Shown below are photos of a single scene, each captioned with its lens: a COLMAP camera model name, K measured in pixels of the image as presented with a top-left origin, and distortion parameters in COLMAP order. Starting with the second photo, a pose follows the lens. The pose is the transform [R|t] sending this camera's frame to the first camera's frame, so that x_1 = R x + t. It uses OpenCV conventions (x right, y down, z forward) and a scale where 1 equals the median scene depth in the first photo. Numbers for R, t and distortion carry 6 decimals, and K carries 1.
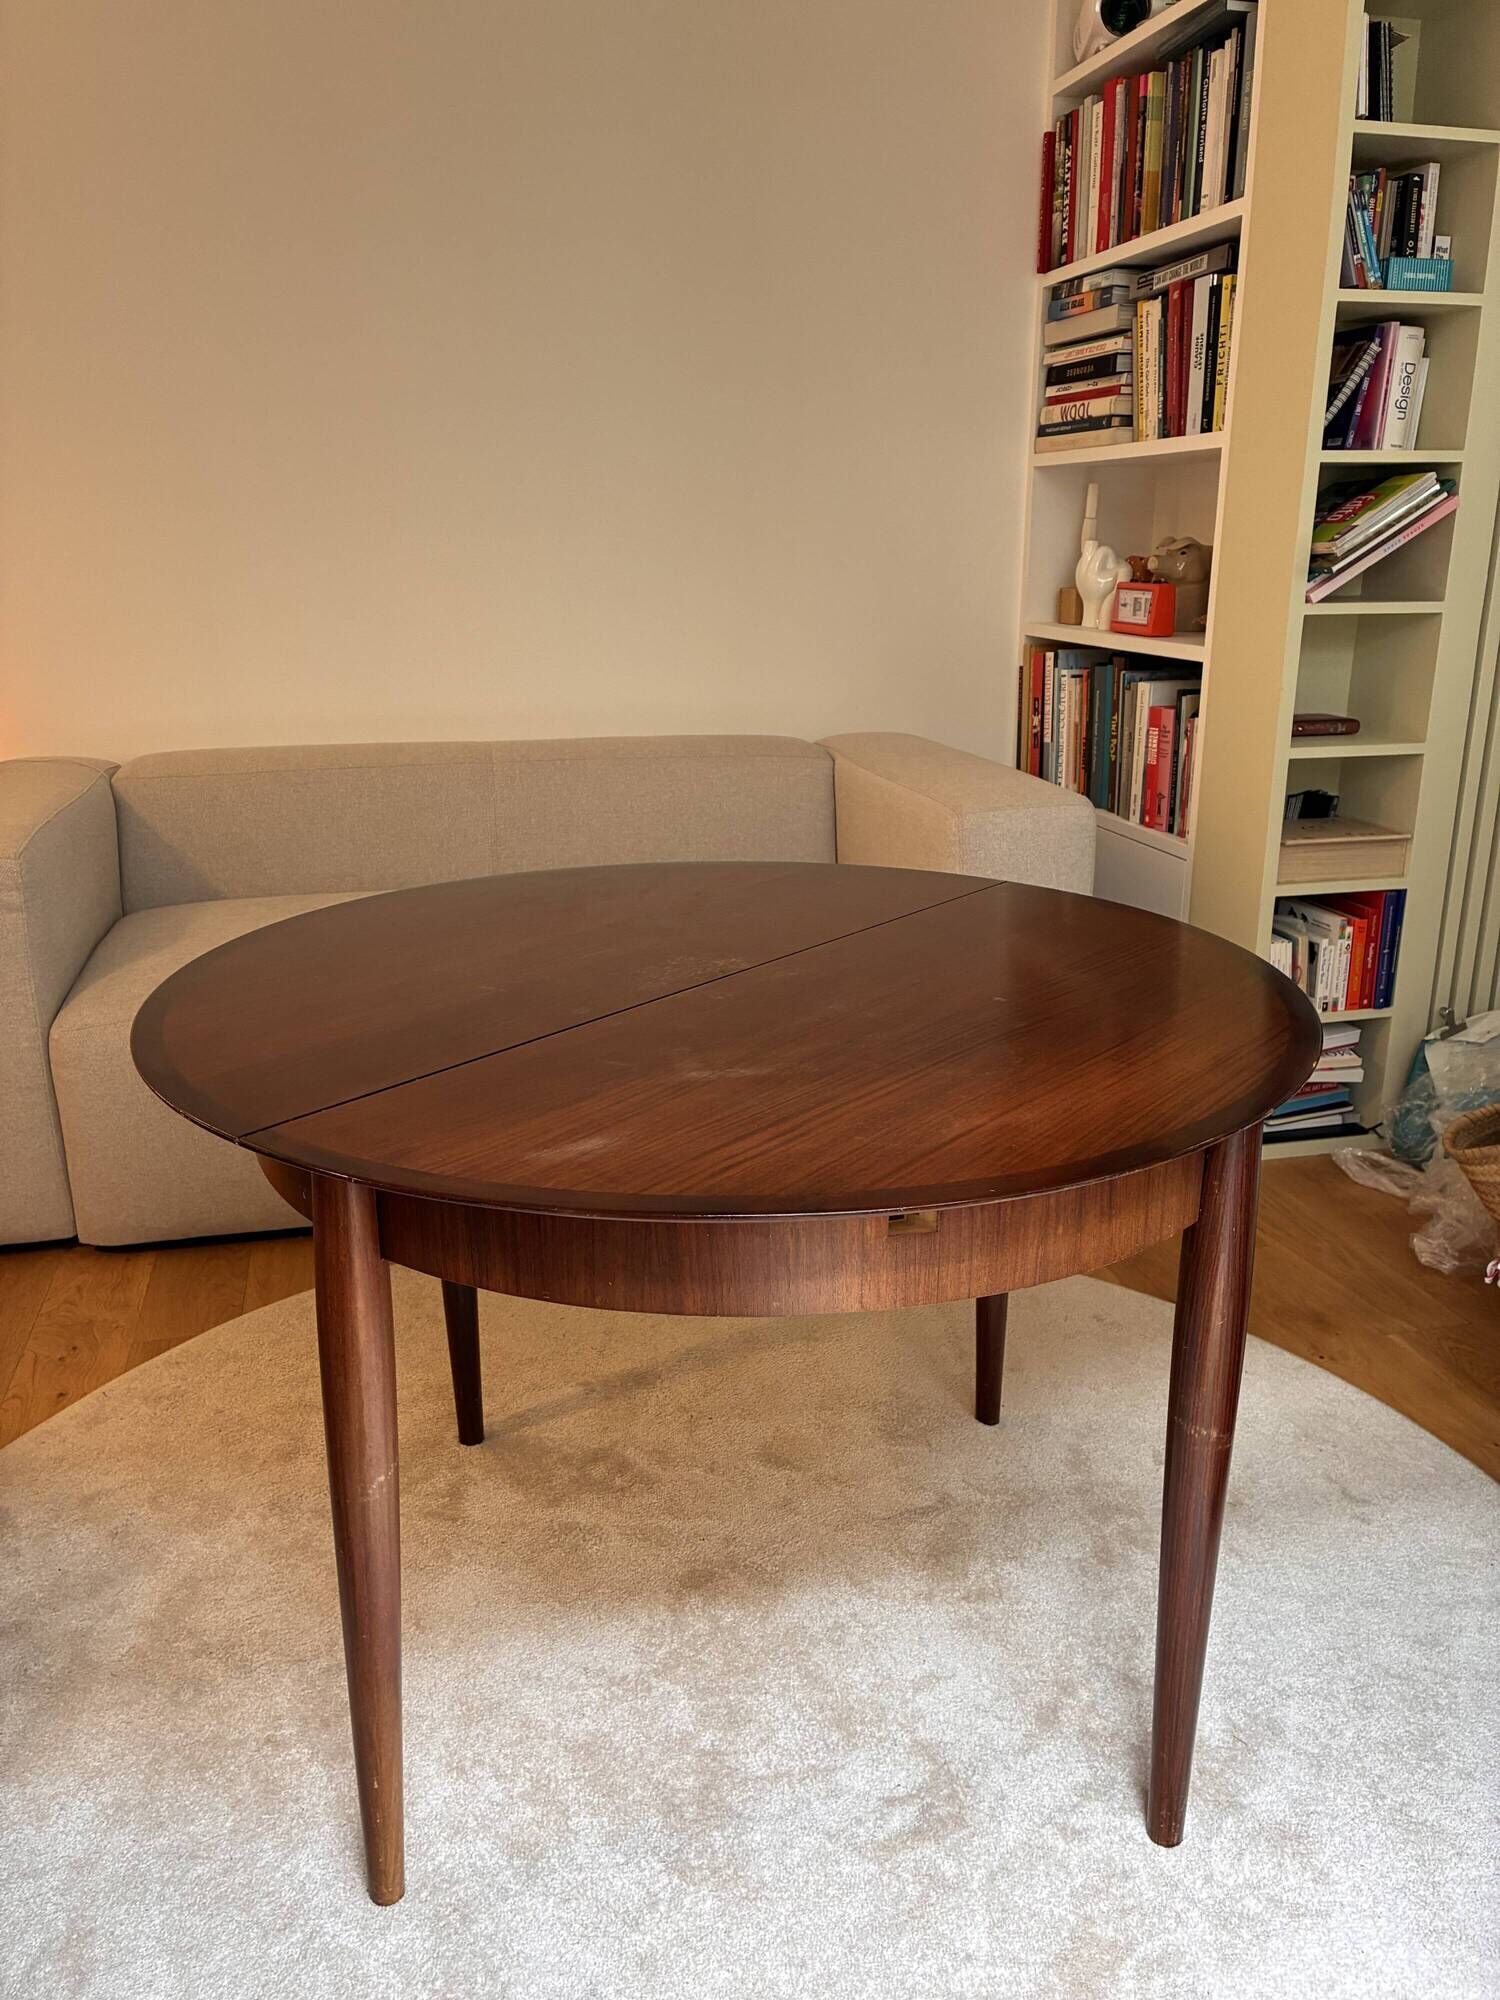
lens RADIAL K [[1524.5, 0, 748.9], [0, 1524.5, 984.7], [0, 0, 1]] dist [0.063406, -0.090279]
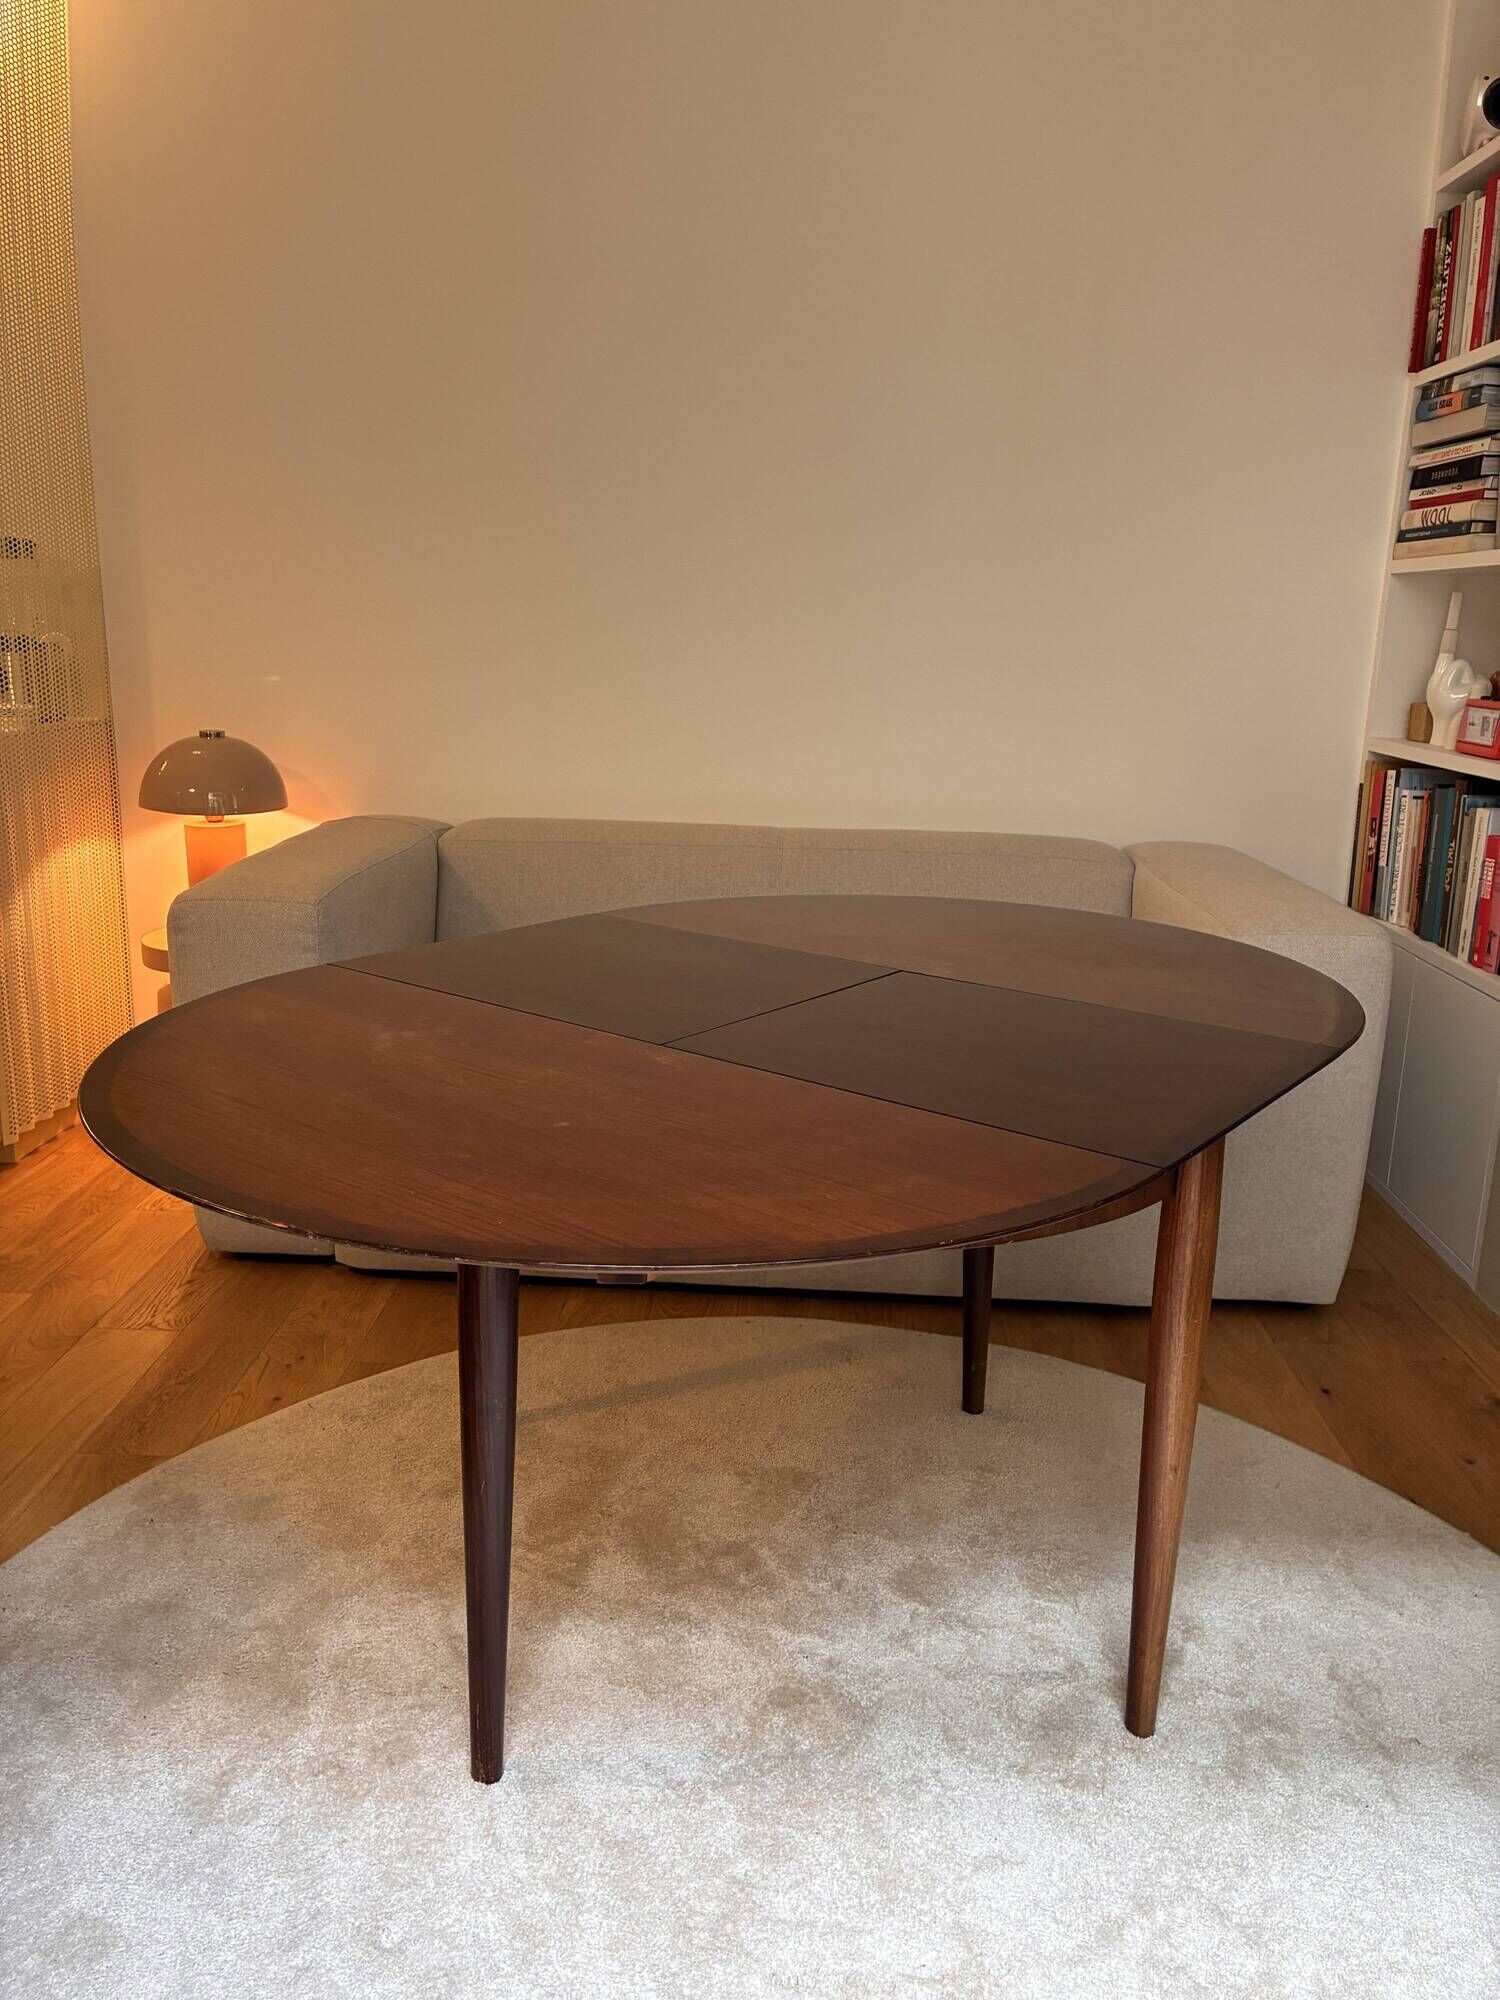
lens RADIAL K [[1524.5, 0, 741.5], [0, 1524.5, 981.1], [0, 0, 1]] dist [0.063406, -0.090279]
pose [[0.960616, 0.090973, -0.262567, 0.108458], [-0.106325, 0.993320, -0.044838, -0.010238], [0.256734, 0.070990, 0.963872, 0.019757]]
